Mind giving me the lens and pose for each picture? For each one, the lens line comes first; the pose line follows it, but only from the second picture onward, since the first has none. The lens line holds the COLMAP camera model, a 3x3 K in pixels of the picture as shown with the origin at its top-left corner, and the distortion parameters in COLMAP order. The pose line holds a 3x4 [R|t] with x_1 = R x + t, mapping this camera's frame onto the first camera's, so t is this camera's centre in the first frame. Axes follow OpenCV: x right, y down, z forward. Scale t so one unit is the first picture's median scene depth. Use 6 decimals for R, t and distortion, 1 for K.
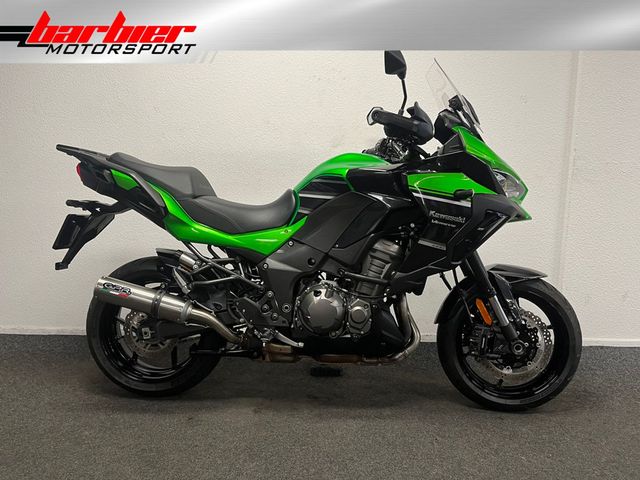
lens RADIAL K [[488.7, 0, 320.0], [0, 488.7, 240.0], [0, 0, 1]] dist [0.002209, -0.002720]
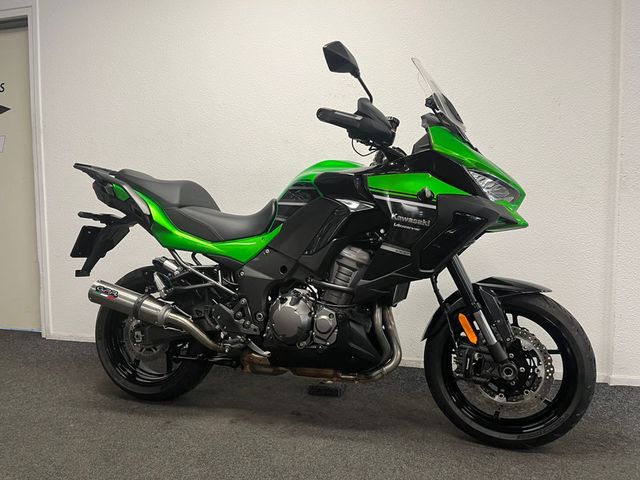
lens RADIAL K [[488.7, 0, 320.0], [0, 488.7, 240.0], [0, 0, 1]] dist [0.002209, -0.002720]
pose [[0.971102, -0.001539, -0.238661, 0.283320], [-0.017308, 0.996892, -0.076852, 0.058662], [0.238037, 0.078761, 0.968057, 0.058828]]
